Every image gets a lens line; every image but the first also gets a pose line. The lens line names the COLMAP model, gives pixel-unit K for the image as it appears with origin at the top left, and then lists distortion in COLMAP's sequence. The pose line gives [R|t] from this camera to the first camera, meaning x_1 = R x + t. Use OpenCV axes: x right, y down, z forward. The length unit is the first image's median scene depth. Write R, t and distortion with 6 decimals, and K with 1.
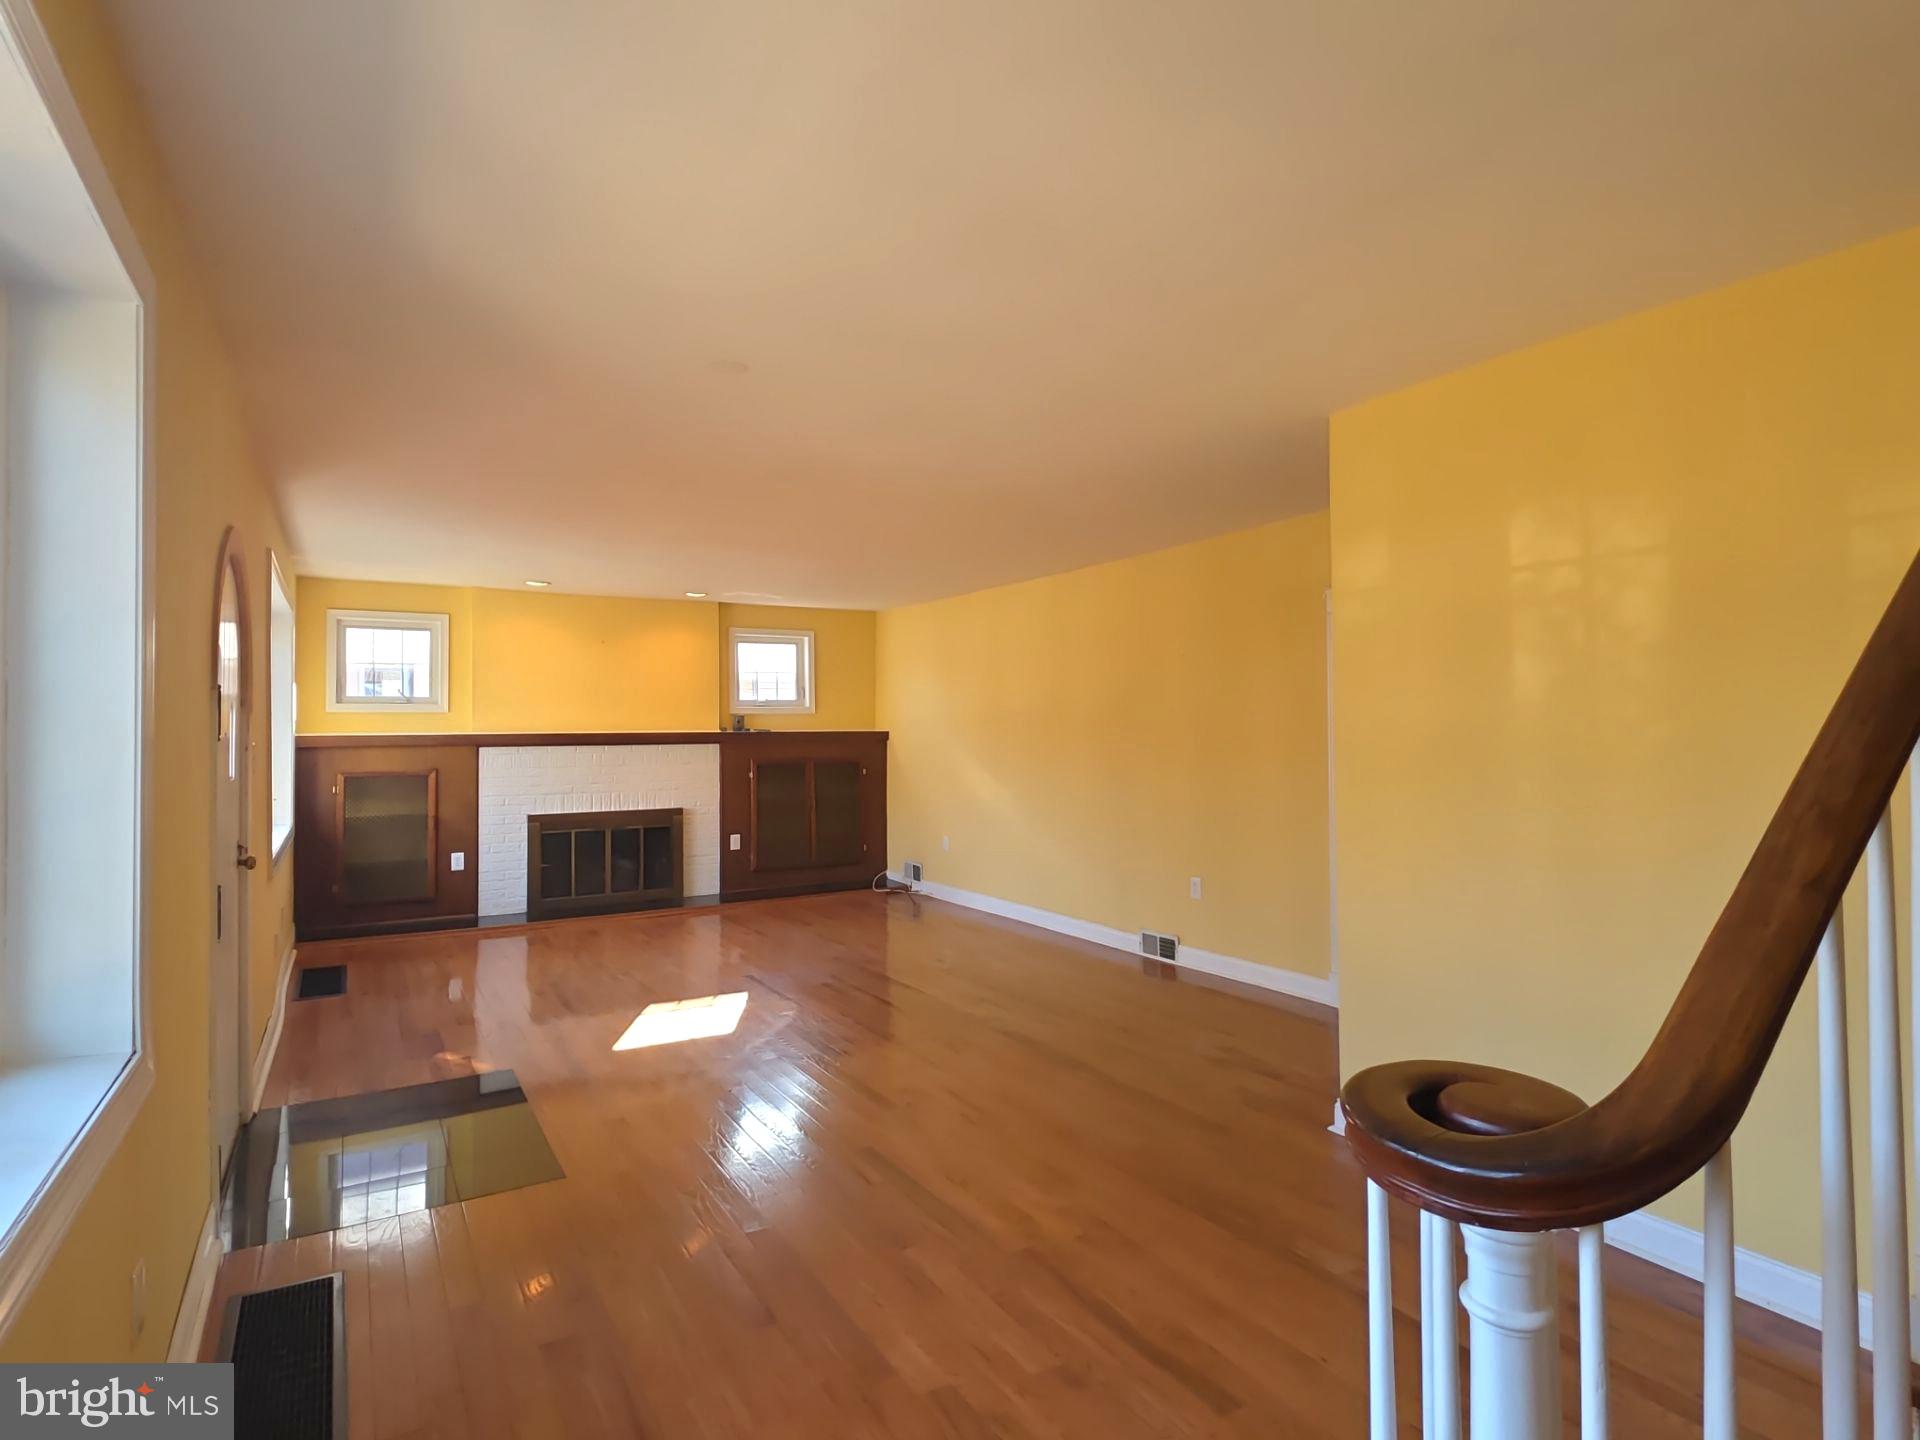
lens RADIAL K [[1000.2, 0, 960.0], [0, 1000.2, 720.0], [0, 0, 1]] dist [0.017787, -0.001416]
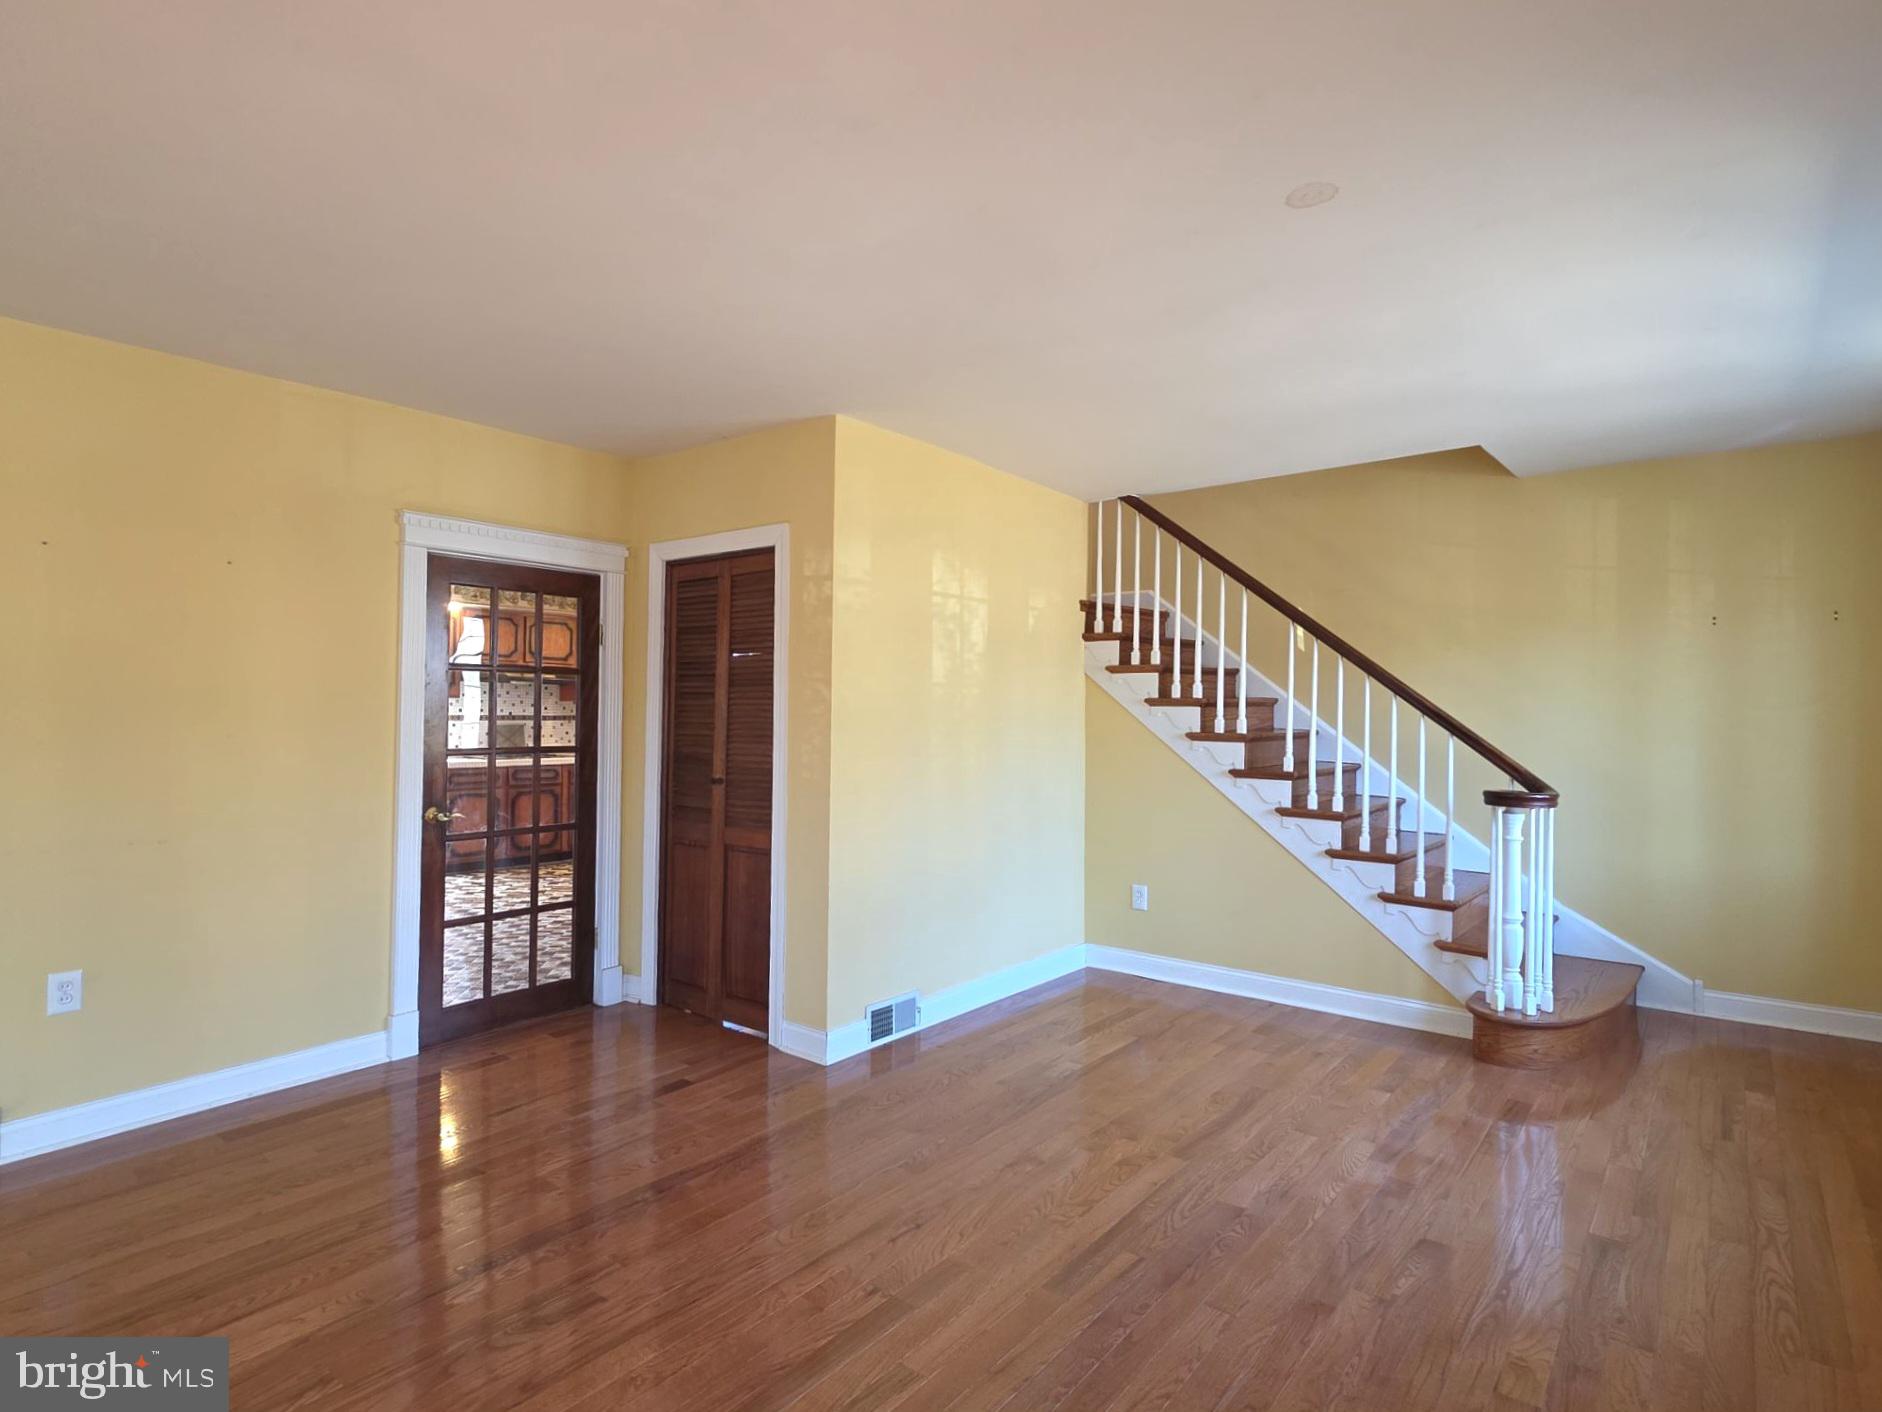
lens RADIAL K [[997.9, 0, 941.0], [0, 997.9, 706.0], [0, 0, 1]] dist [0.016376, -0.000204]
pose [[-0.356451, 0.010271, 0.934258, -0.849351], [-0.018078, 0.999677, -0.017887, 0.043900], [-0.934139, -0.023266, -0.356150, 1.572774]]
